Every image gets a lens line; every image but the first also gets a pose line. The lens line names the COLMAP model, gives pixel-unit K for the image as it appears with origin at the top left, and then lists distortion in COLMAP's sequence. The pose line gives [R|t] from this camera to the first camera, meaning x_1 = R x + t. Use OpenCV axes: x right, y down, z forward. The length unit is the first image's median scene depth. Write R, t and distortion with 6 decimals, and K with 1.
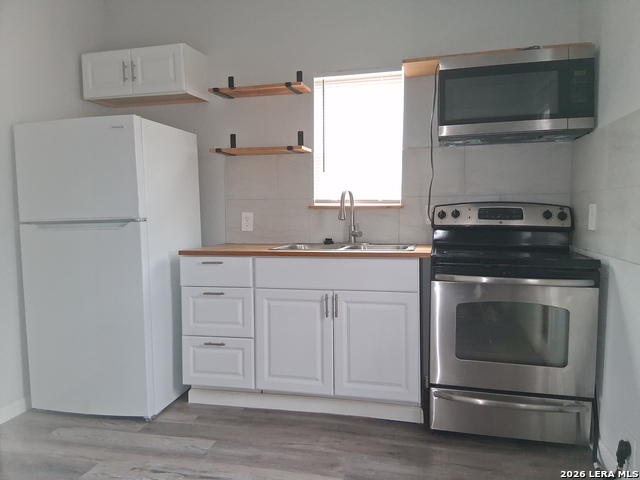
lens RADIAL K [[486.8, 0, 321.9], [0, 486.8, 239.5], [0, 0, 1]] dist [0.024082, -0.047227]
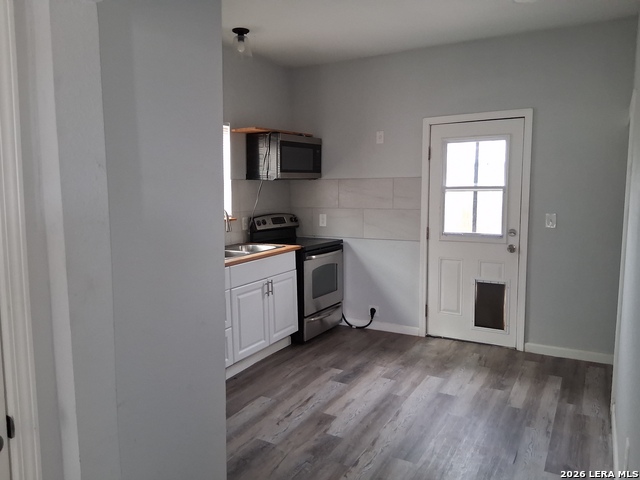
lens RADIAL K [[486.8, 0, 322.0], [0, 486.8, 239.9], [0, 0, 1]] dist [0.024082, -0.047227]
pose [[0.255106, -0.102916, 0.961420, -1.487174], [0.060383, 0.994074, 0.090390, -0.153560], [-0.965026, 0.034994, 0.259809, 0.453546]]
